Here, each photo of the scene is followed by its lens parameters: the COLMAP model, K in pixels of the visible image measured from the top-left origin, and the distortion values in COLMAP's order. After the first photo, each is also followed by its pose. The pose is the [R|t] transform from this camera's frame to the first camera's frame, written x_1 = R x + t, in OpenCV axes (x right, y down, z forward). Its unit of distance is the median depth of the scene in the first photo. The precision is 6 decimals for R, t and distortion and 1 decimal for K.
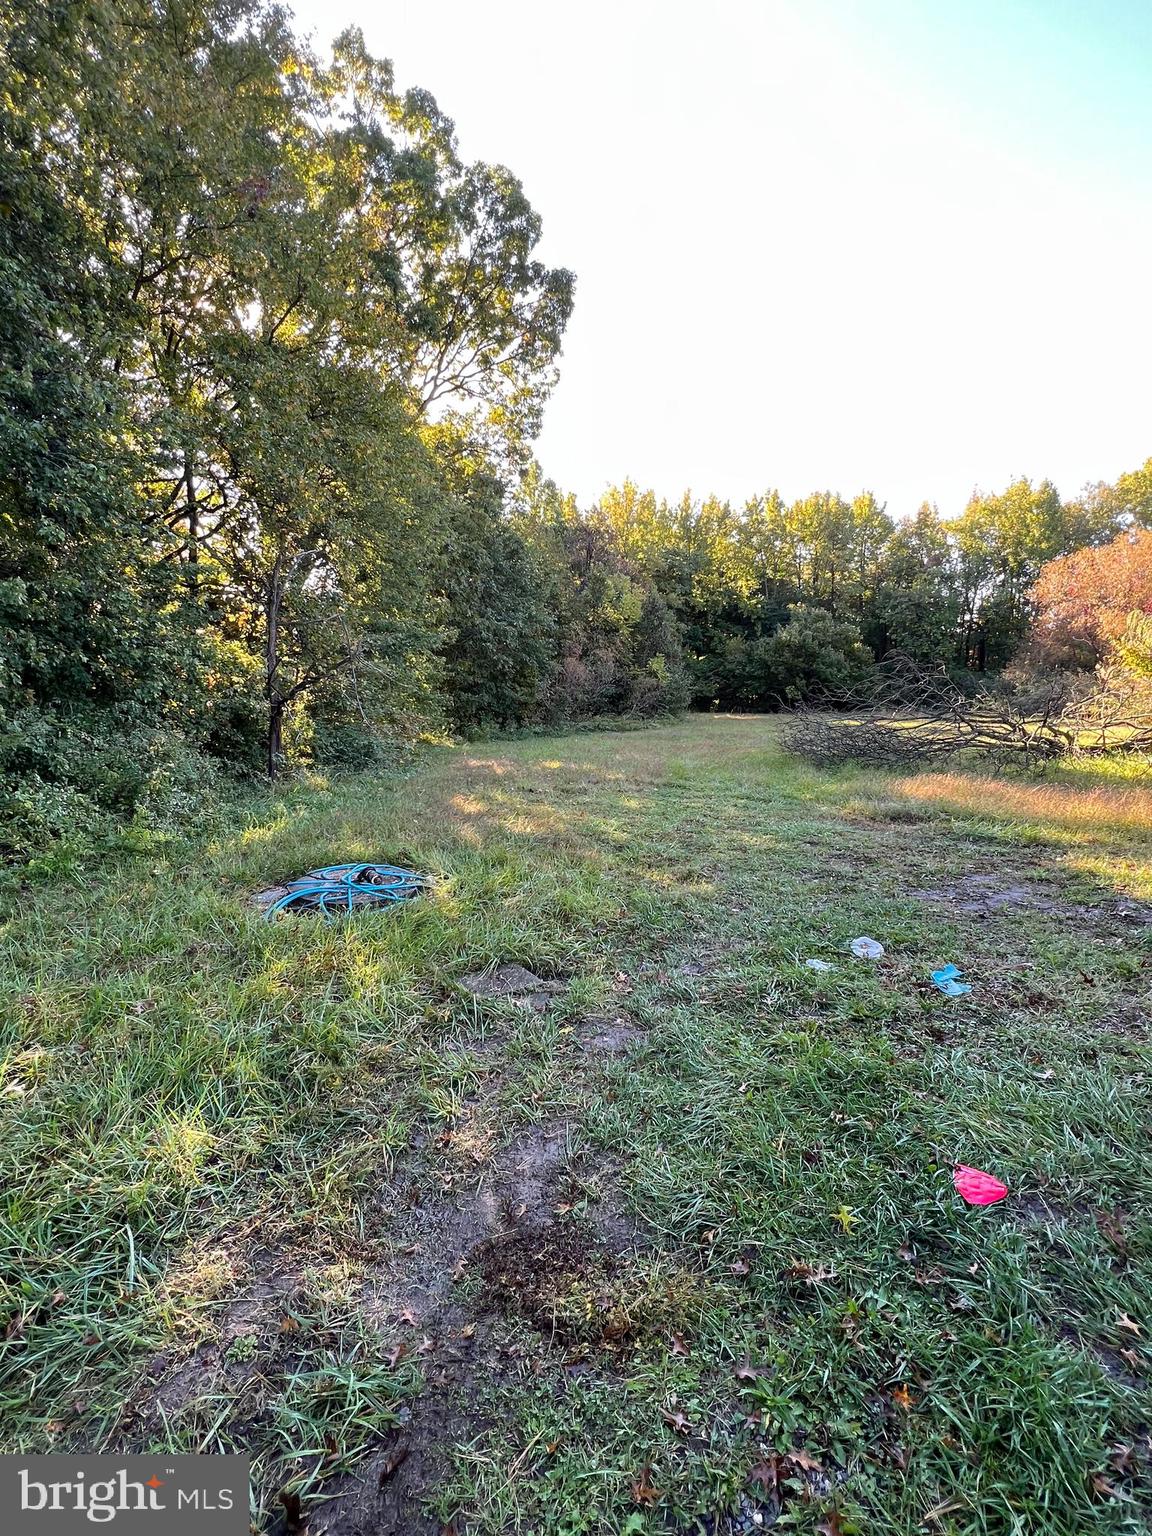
lens RADIAL K [[712.3, 0, 576.2], [0, 712.3, 768.0], [0, 0, 1]] dist [0.000541, 0.000034]
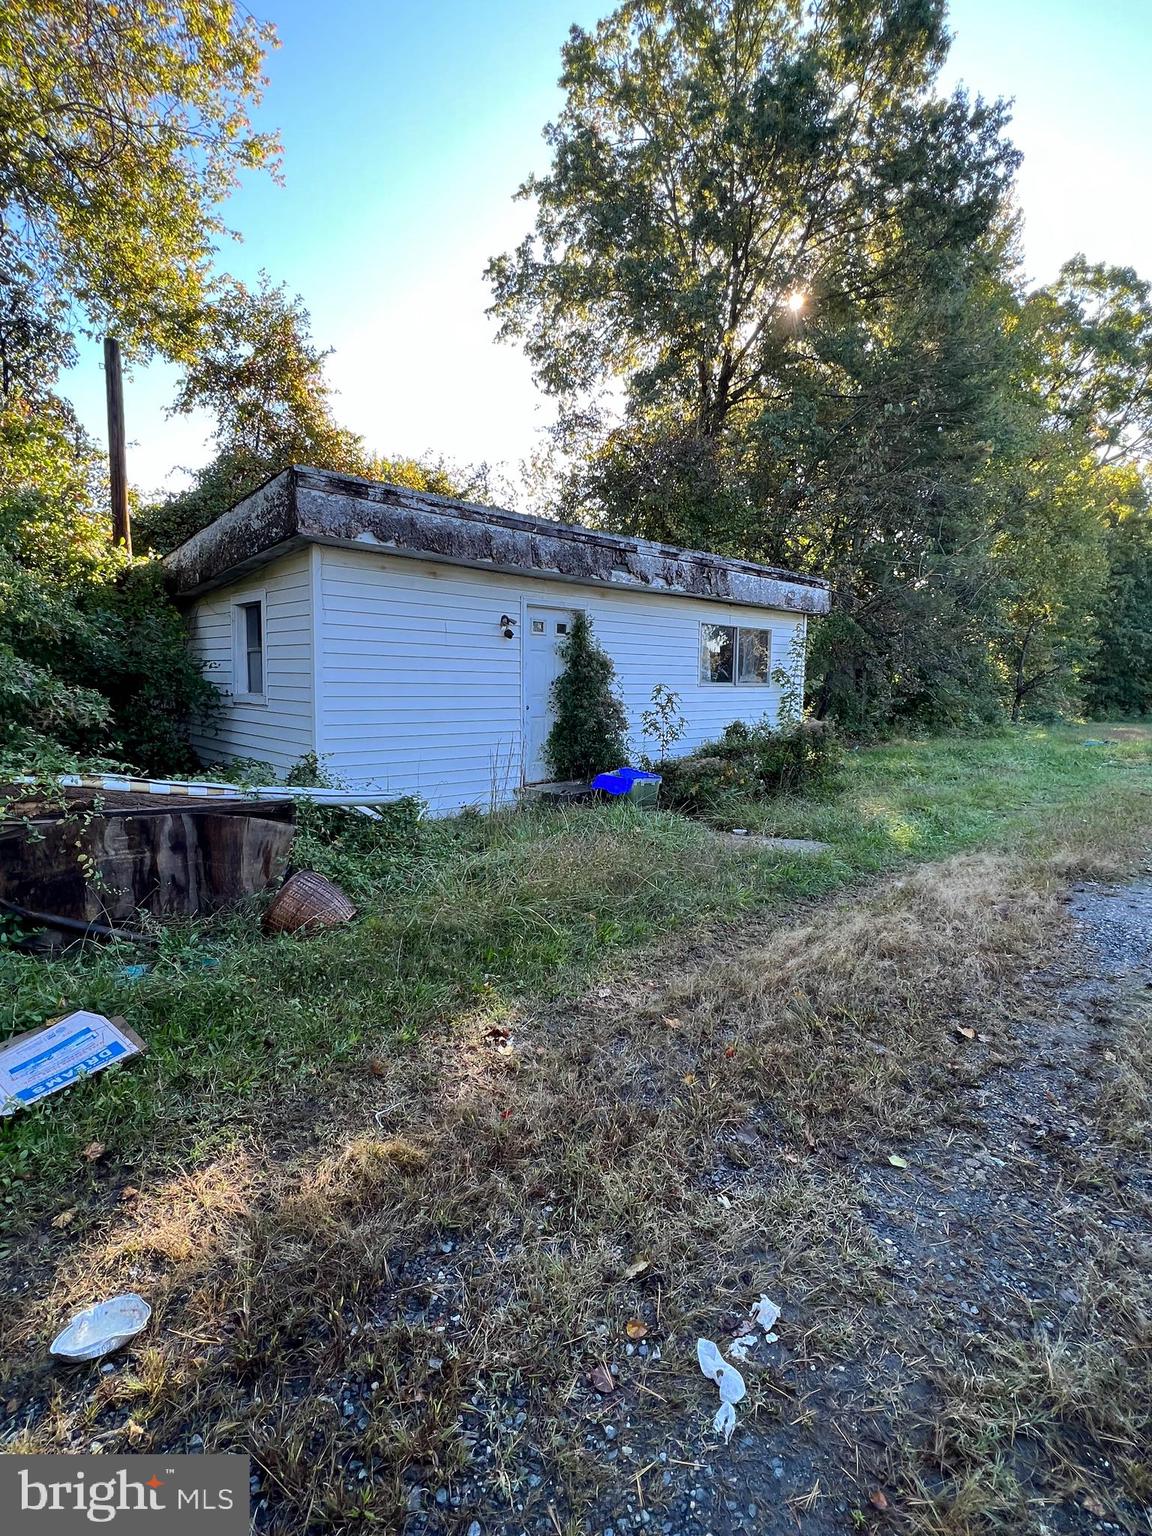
lens RADIAL K [[712.3, 0, 575.7], [0, 712.3, 768.2], [0, 0, 1]] dist [0.000541, 0.000034]
pose [[0.749266, 0.105586, -0.653798, -0.000111], [-0.092423, 0.994219, 0.054645, 0.070528], [0.655789, 0.019483, 0.754693, -0.676515]]
